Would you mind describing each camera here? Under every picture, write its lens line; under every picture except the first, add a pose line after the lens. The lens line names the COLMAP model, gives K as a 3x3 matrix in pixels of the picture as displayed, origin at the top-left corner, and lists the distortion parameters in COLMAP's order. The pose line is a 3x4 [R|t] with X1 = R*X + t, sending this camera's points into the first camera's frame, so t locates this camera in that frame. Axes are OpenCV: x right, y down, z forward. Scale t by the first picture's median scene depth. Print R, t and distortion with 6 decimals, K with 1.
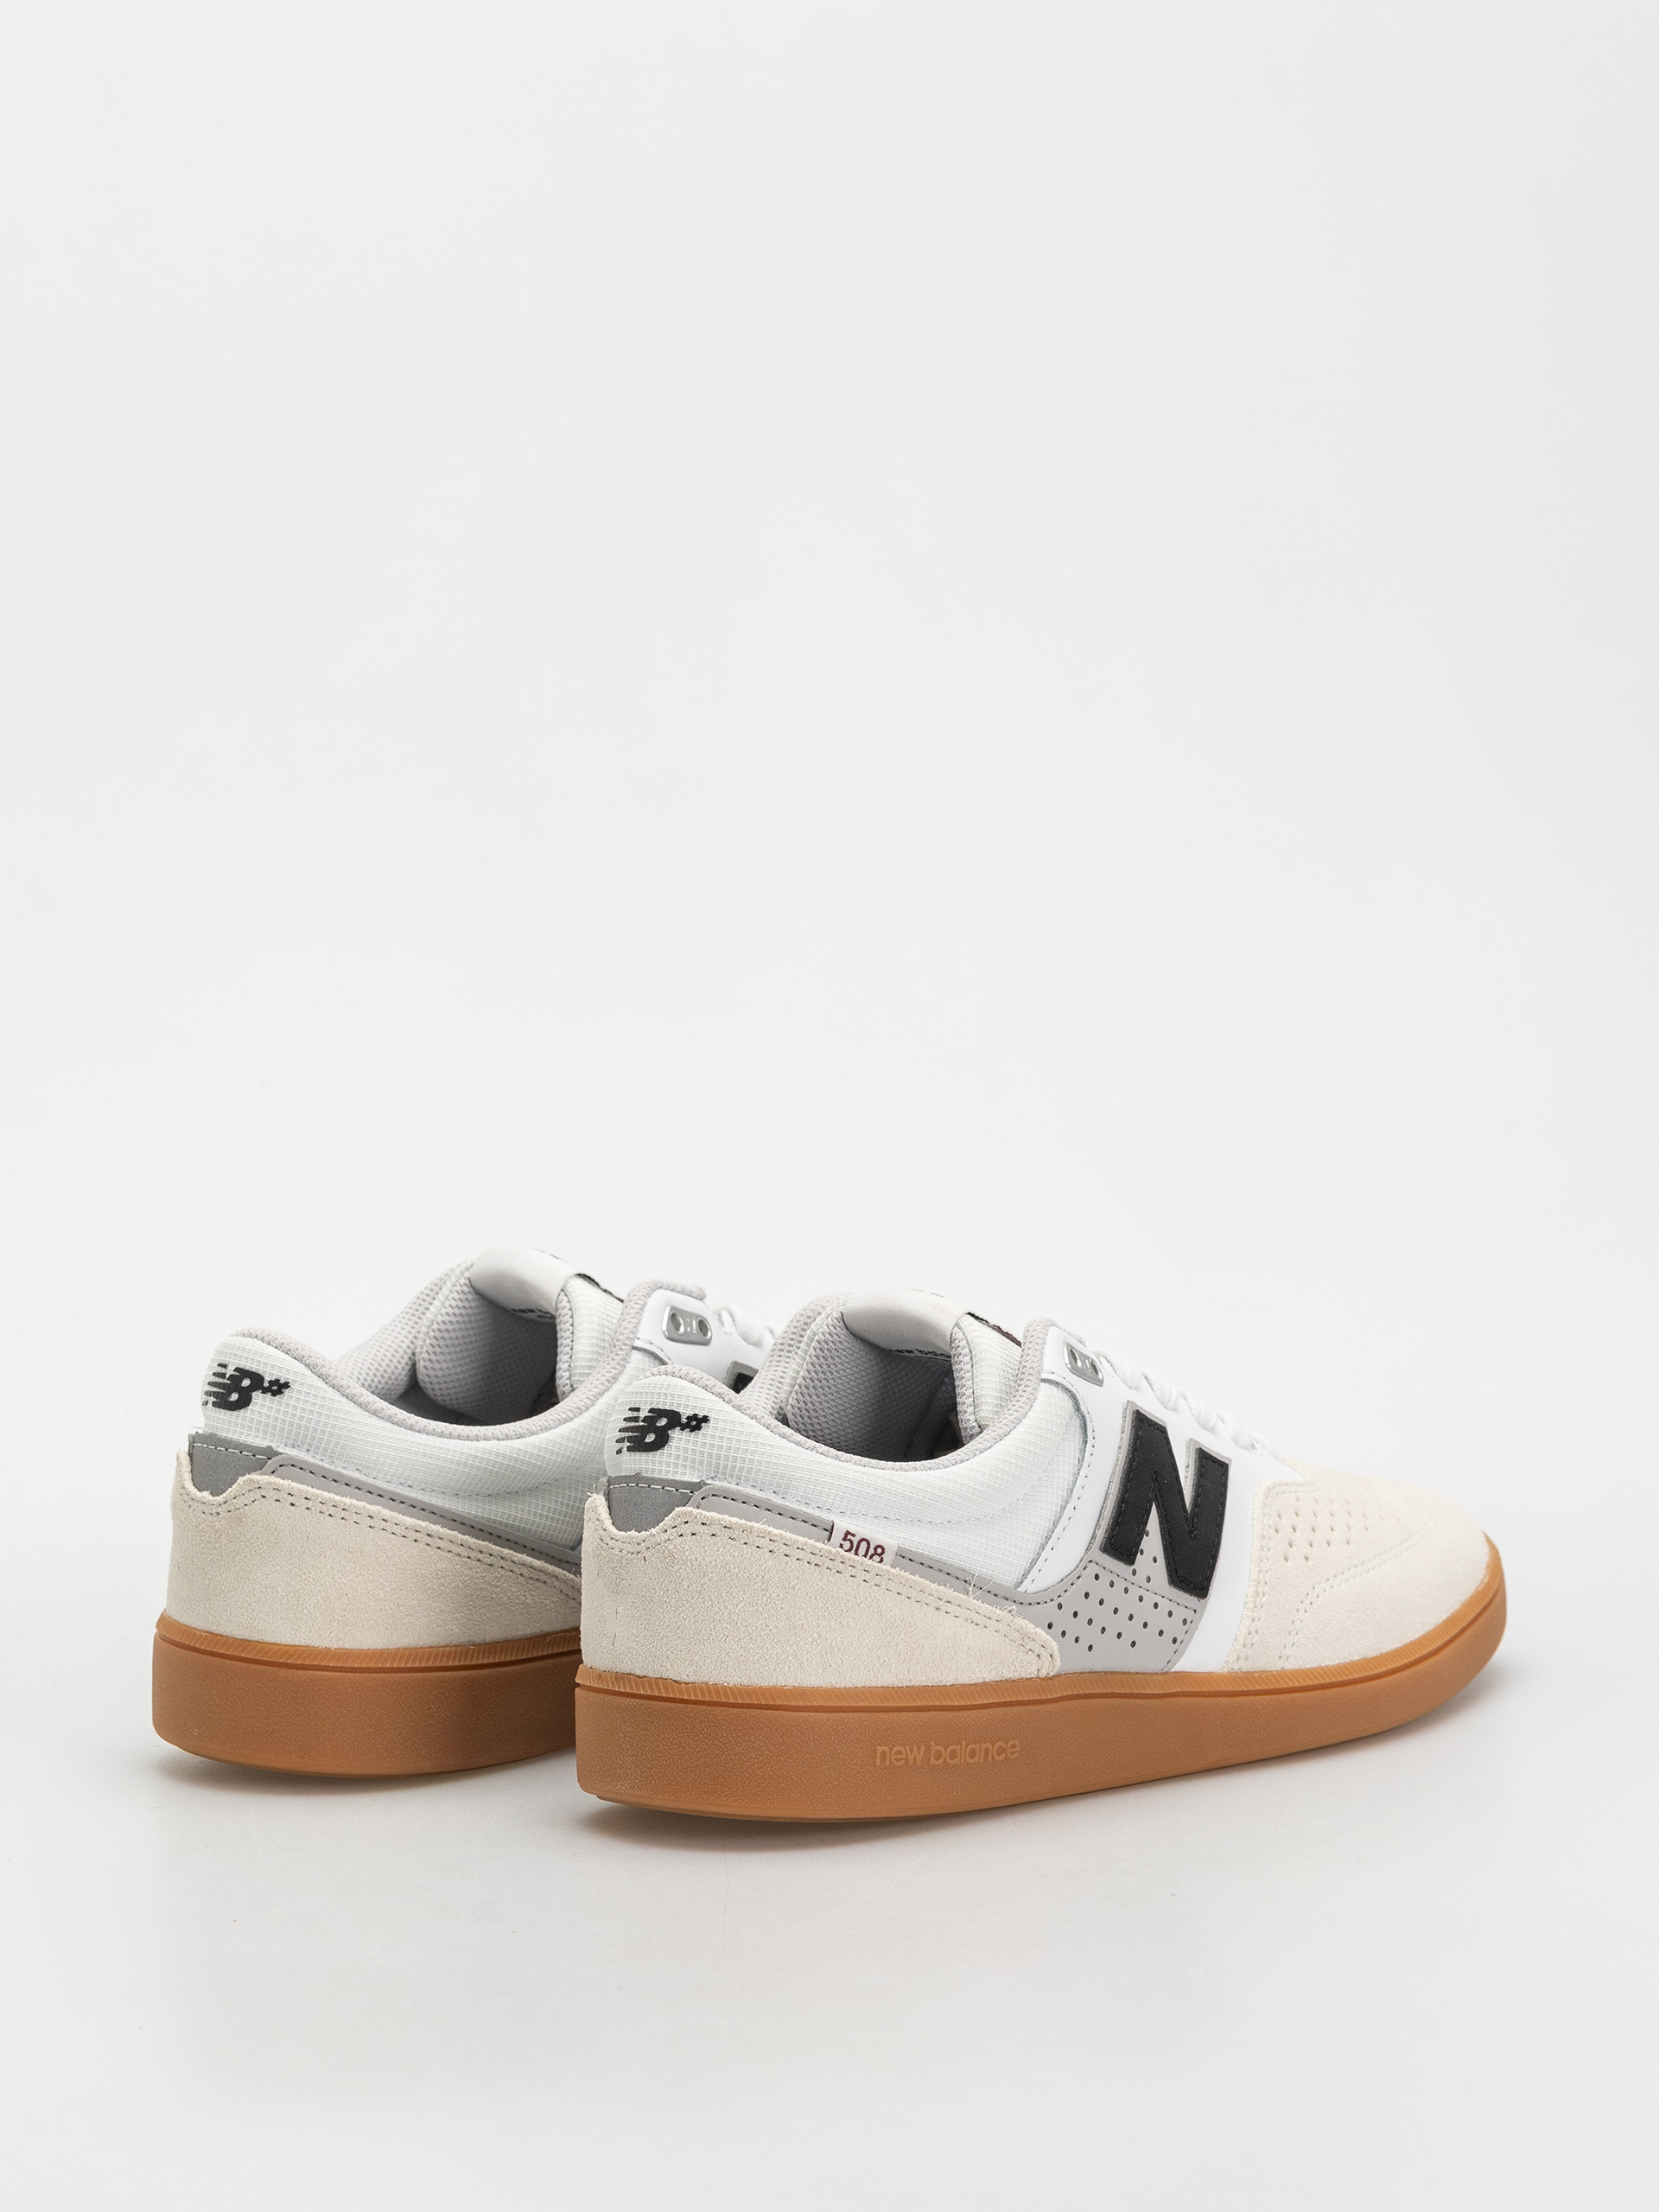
lens RADIAL K [[6769.8, 0, 829.5], [0, 6769.8, 1106.0], [0, 0, 1]] dist [-0.110534, 2.226026]
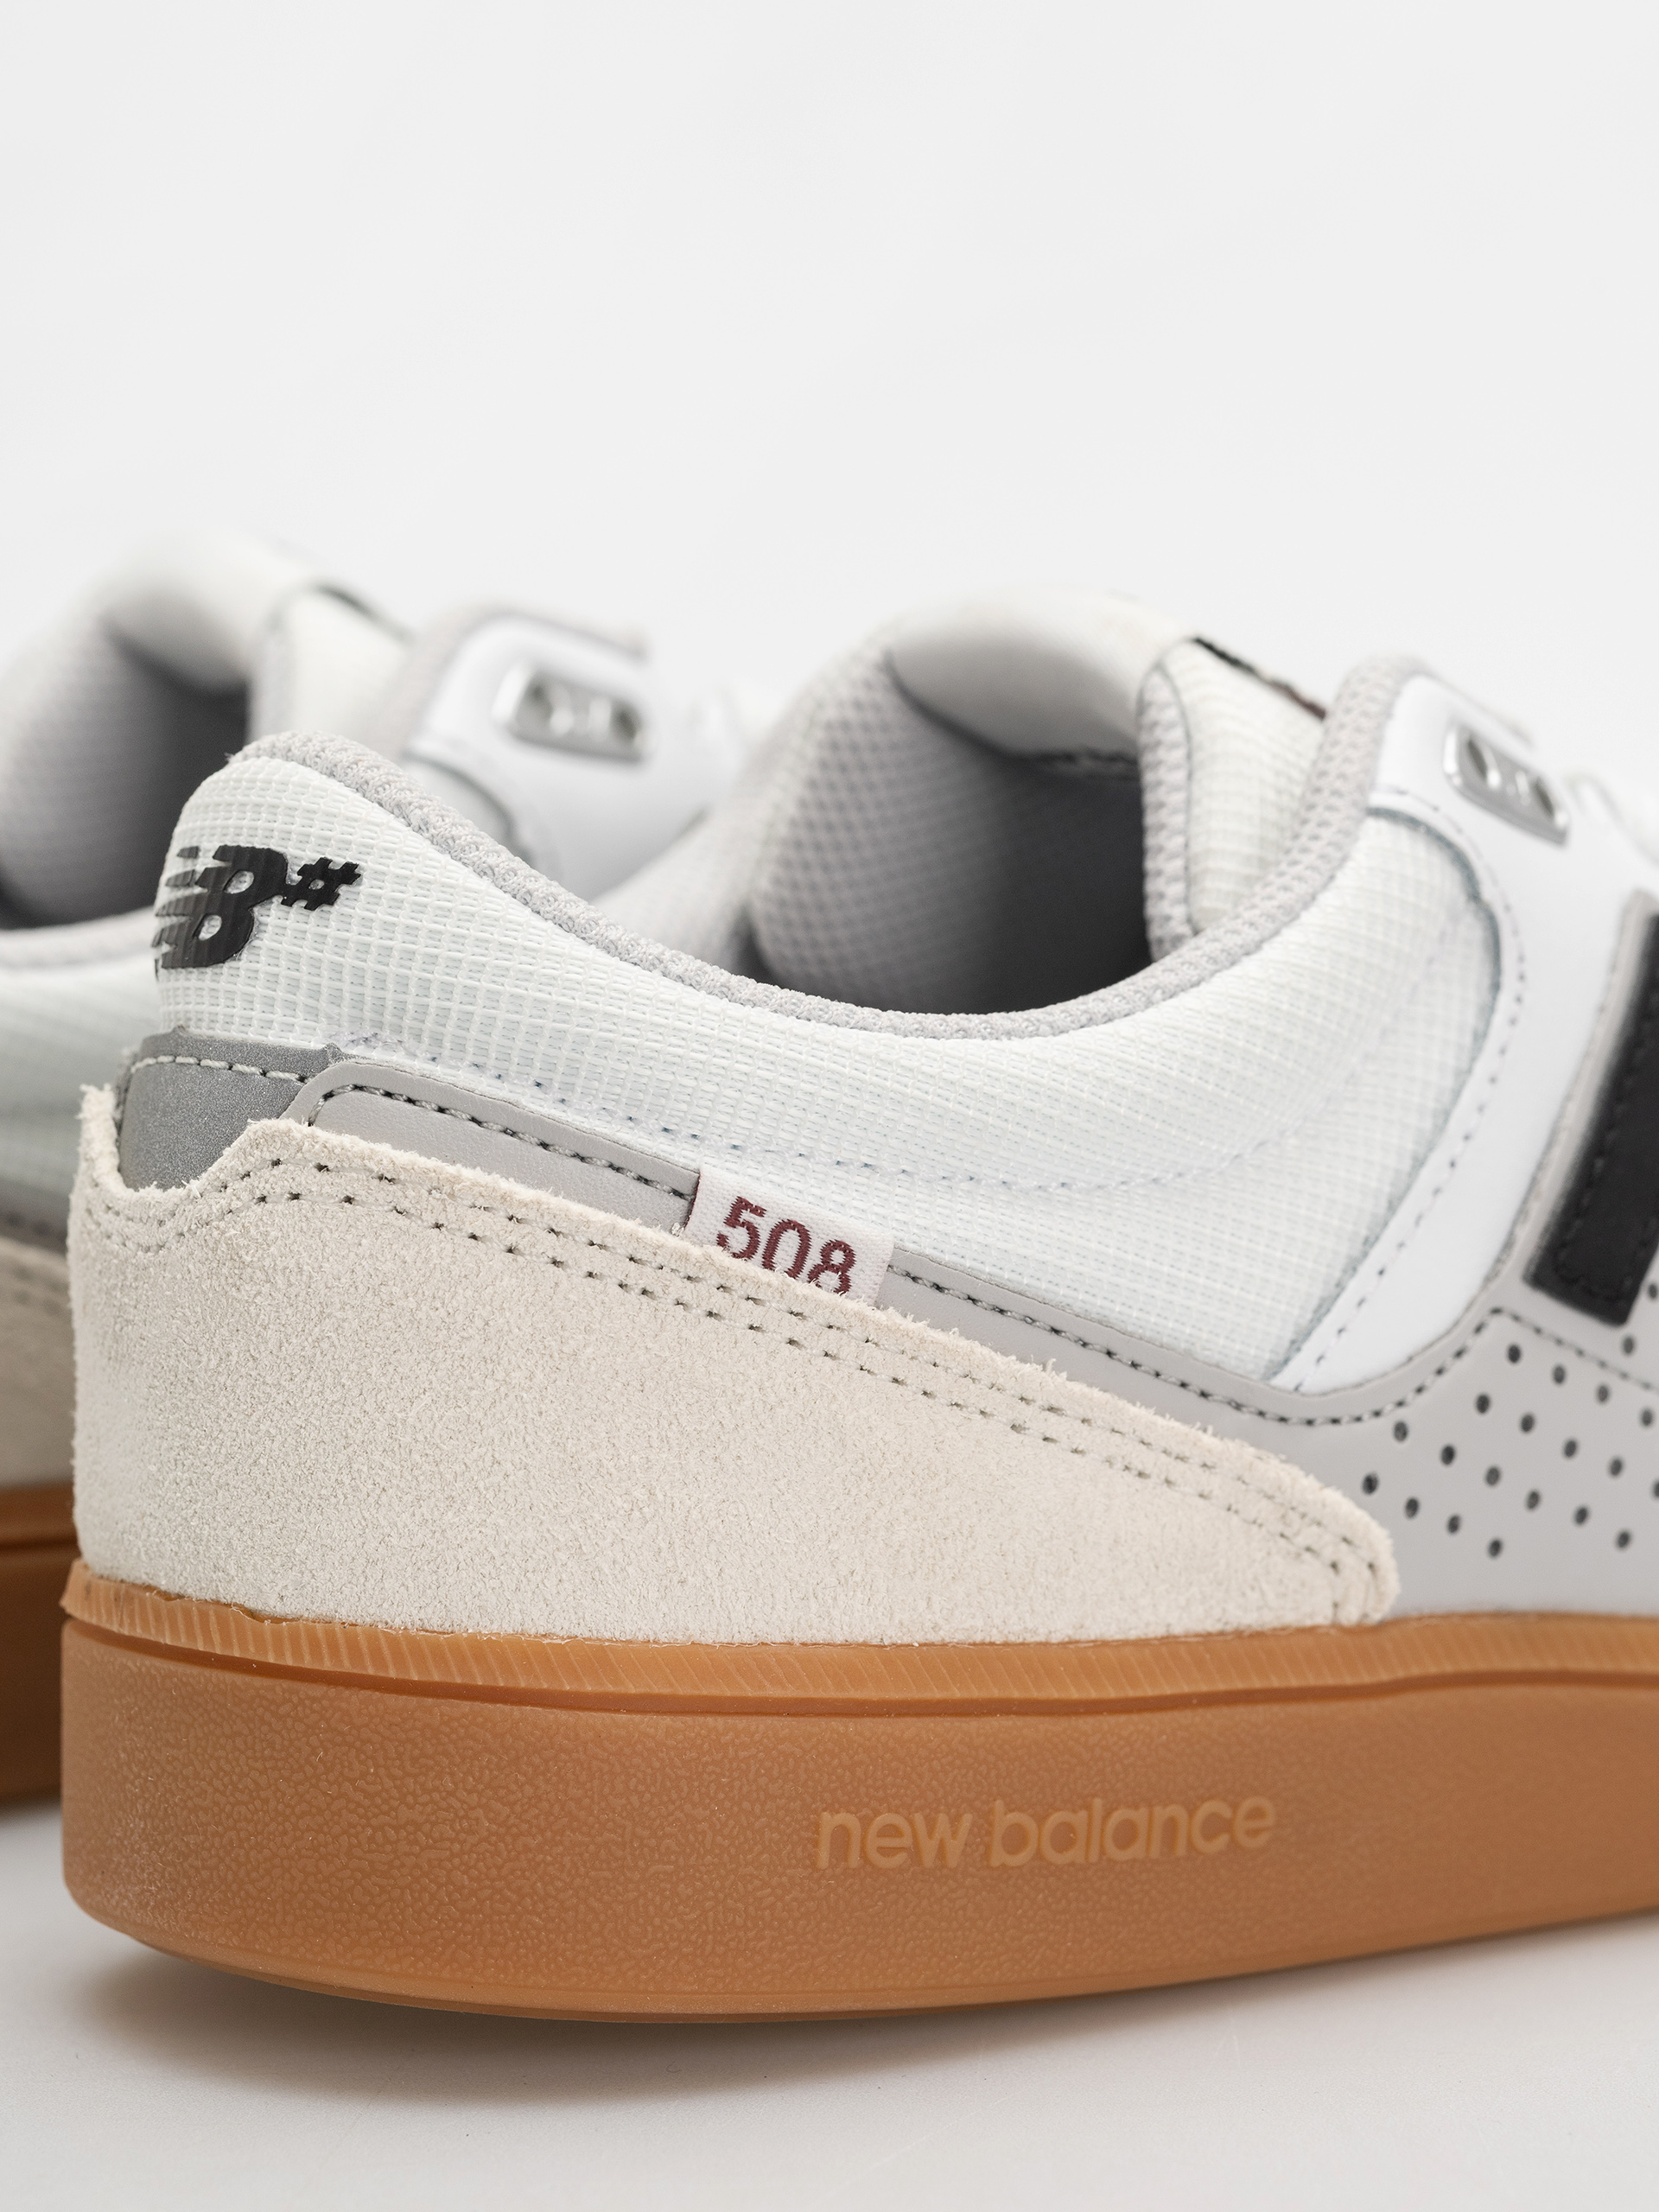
lens RADIAL K [[6769.8, 0, 829.5], [0, 6769.8, 1106.0], [0, 0, 1]] dist [-0.110534, 2.226026]
pose [[0.986814, 0.018008, -0.160856, 0.062988], [-0.014191, 0.999591, 0.024848, 0.048844], [0.161237, -0.022238, 0.986665, 0.649686]]
